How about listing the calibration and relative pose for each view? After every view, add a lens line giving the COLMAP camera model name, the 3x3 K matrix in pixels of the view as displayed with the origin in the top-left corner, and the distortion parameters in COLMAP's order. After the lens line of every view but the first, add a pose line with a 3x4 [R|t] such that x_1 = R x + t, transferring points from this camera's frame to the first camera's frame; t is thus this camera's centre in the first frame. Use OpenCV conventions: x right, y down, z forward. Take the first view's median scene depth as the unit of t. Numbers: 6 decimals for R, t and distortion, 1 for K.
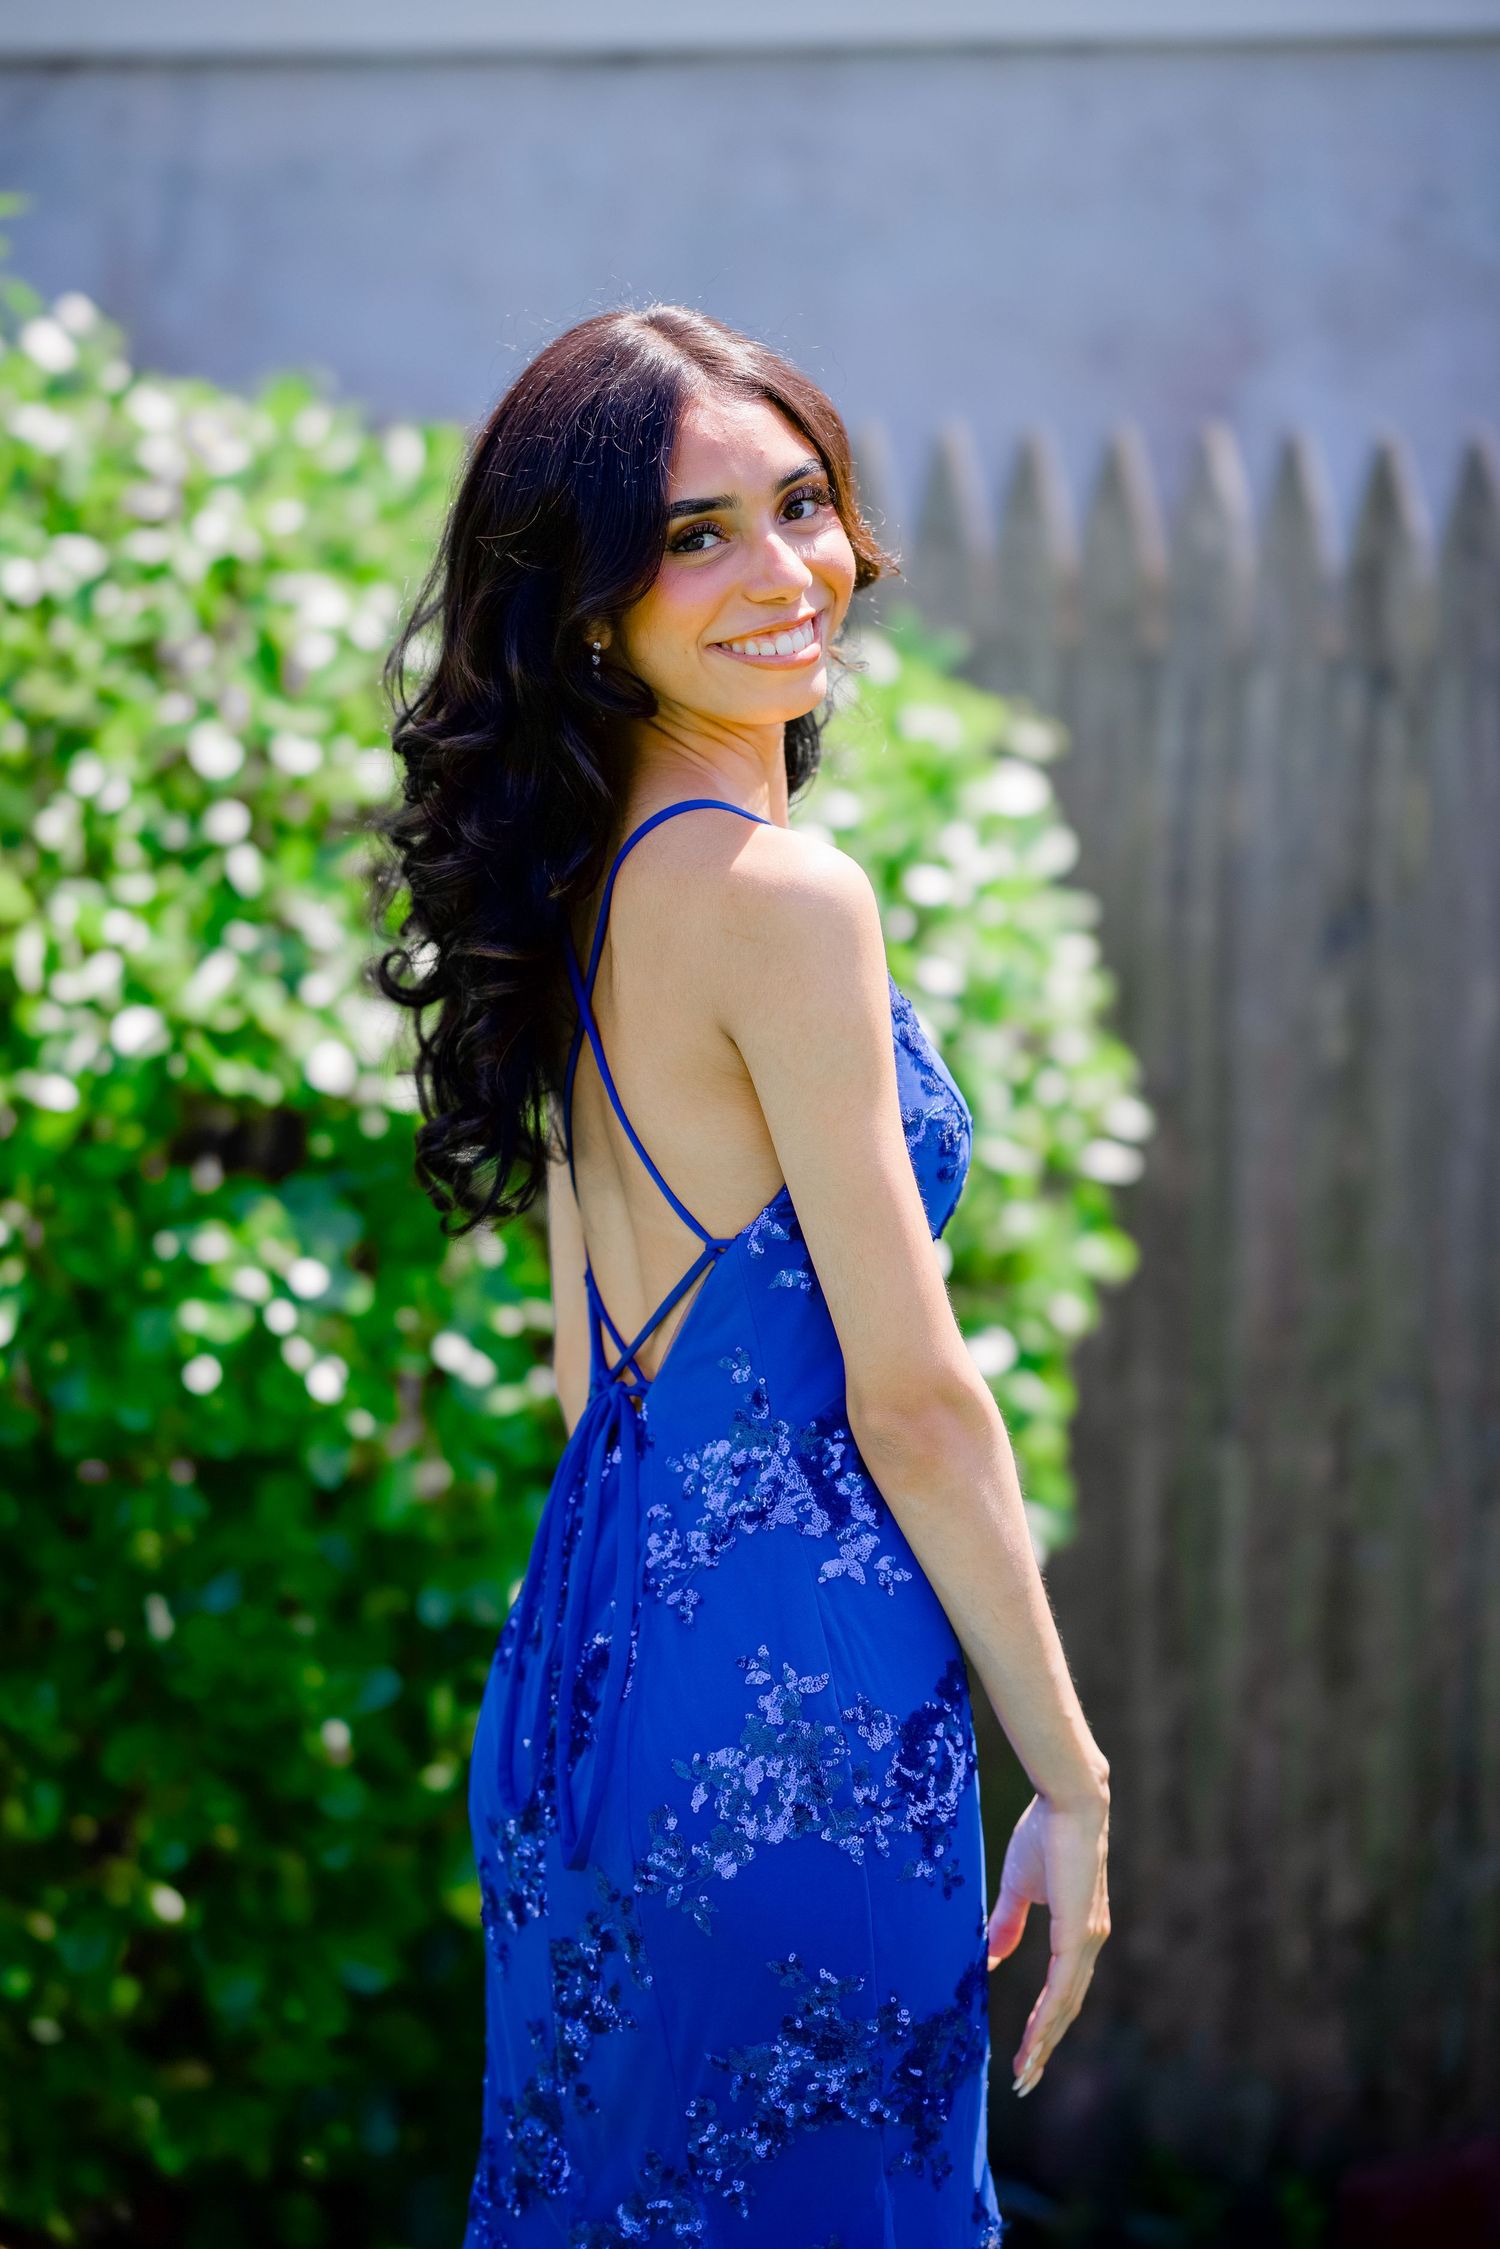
lens RADIAL K [[5427.6, 0, 750.0], [0, 5427.6, 1124.5], [0, 0, 1]] dist [-0.107716, 0.361309]
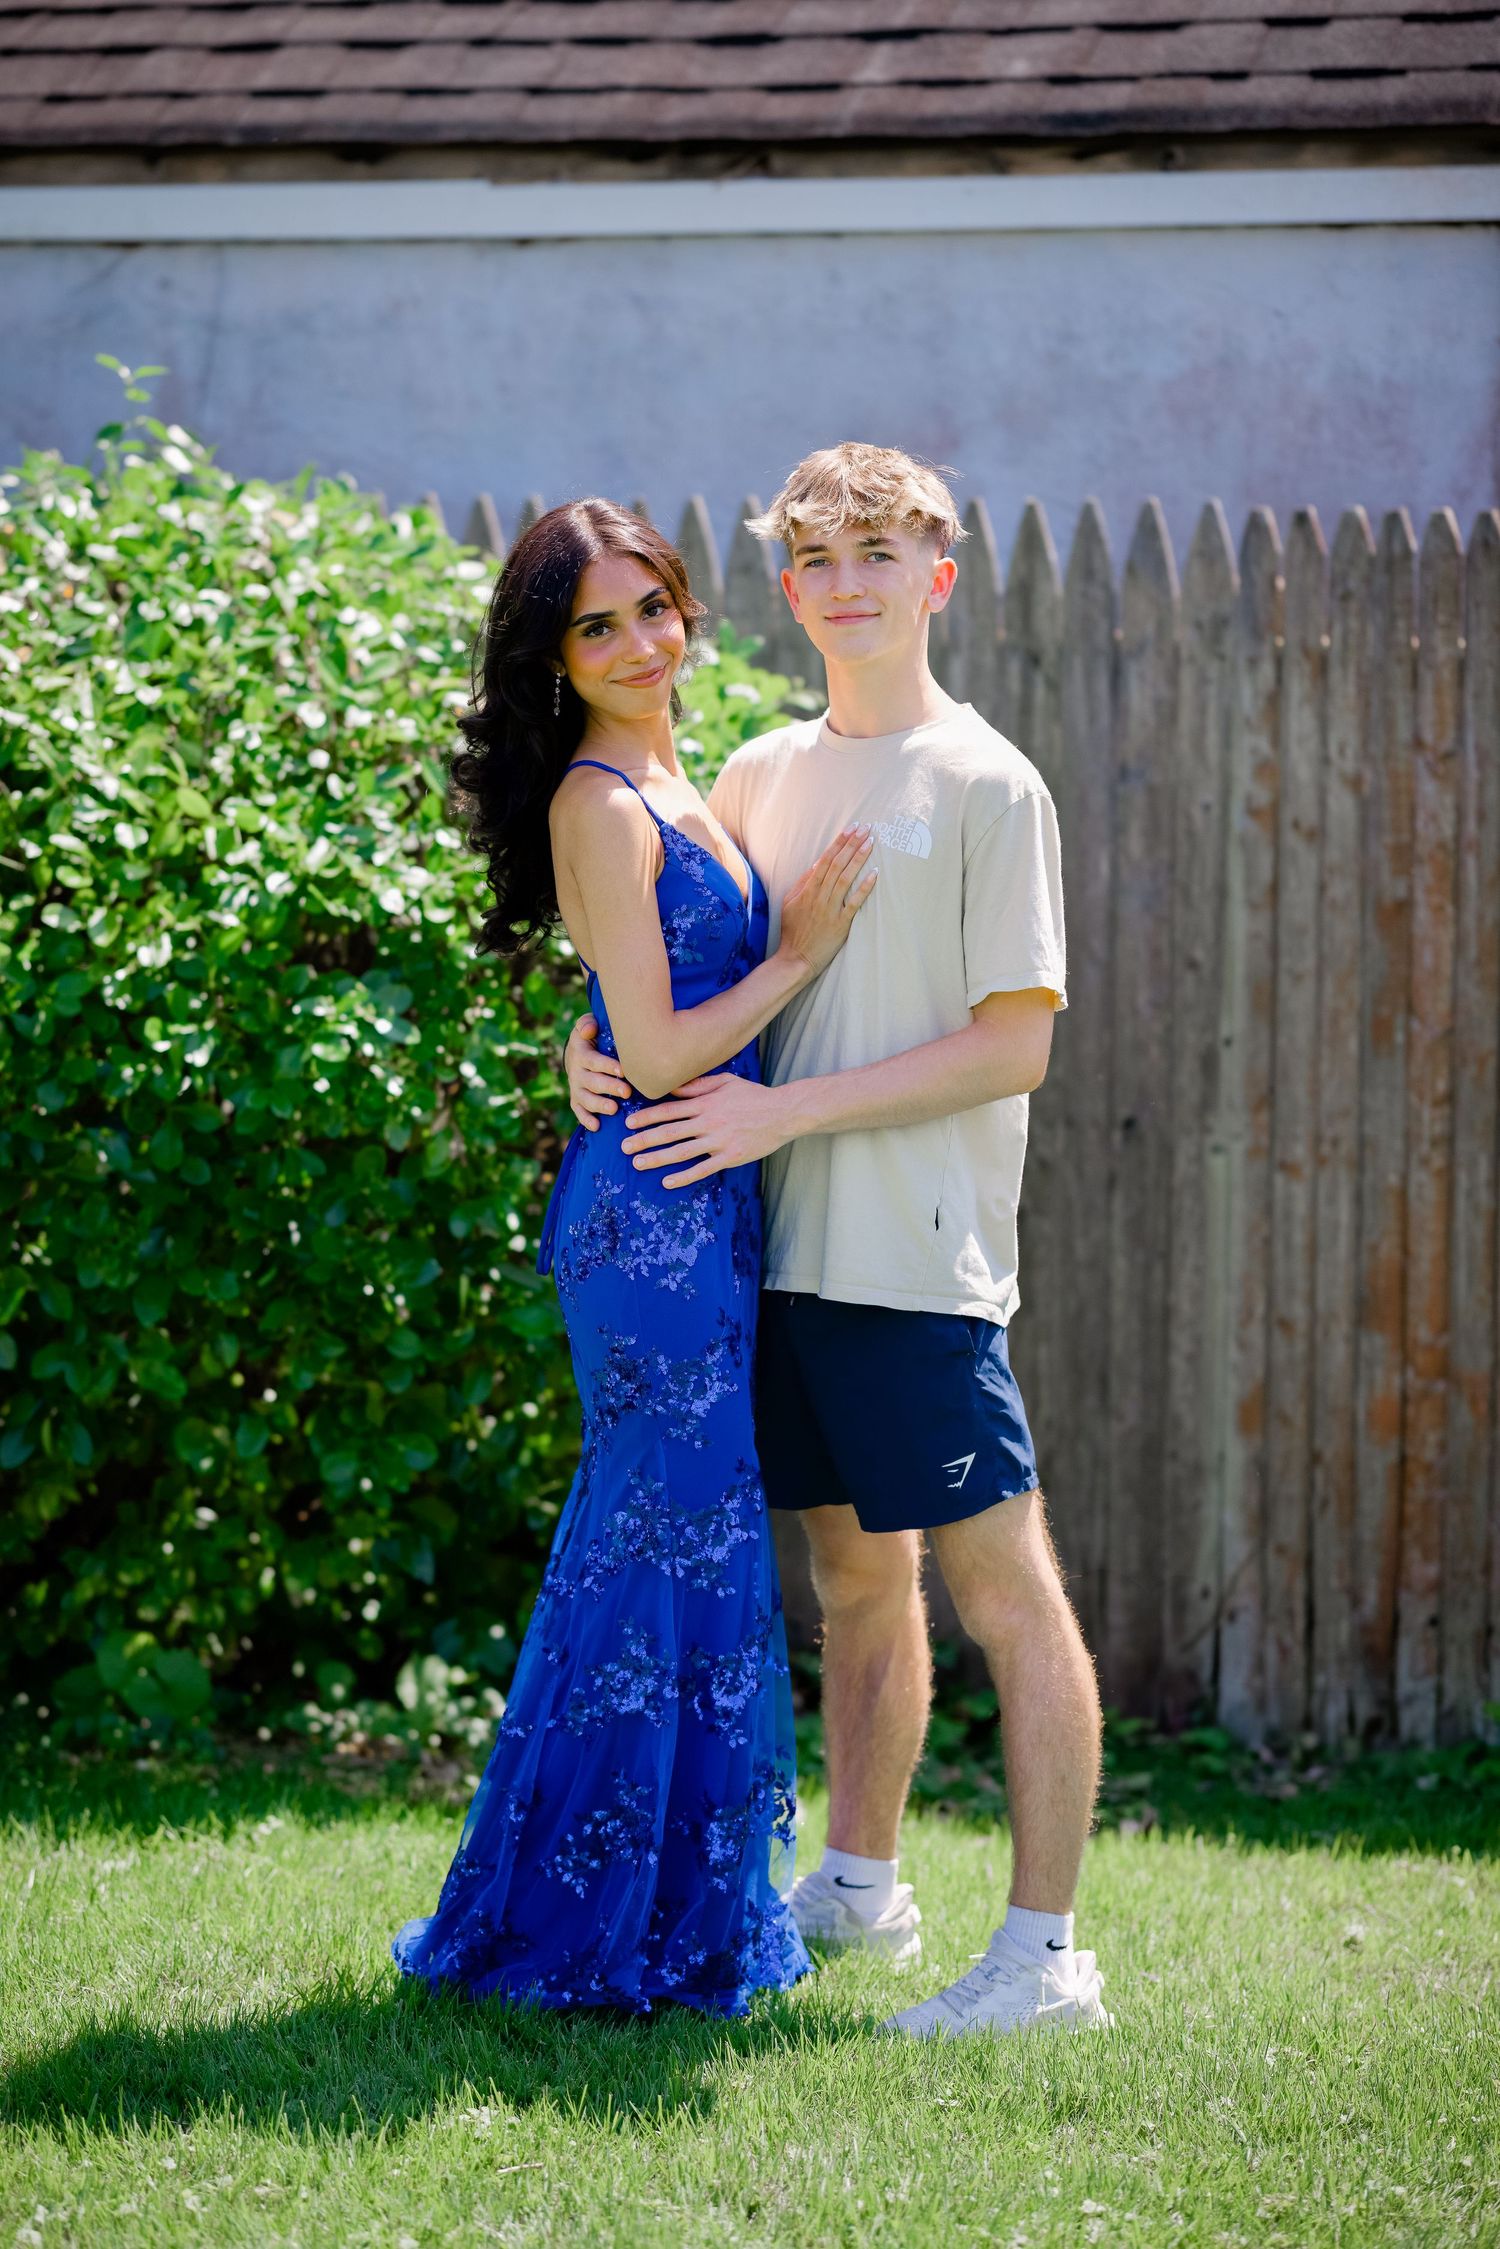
lens RADIAL K [[5427.6, 0, 750.0], [0, 5427.6, 1124.5], [0, 0, 1]] dist [-0.107716, 0.361309]
pose [[0.999084, -0.021878, 0.036766, -0.029183], [0.021777, 0.999758, 0.003146, 0.053759], [-0.036826, -0.002343, 0.999319, -0.658512]]
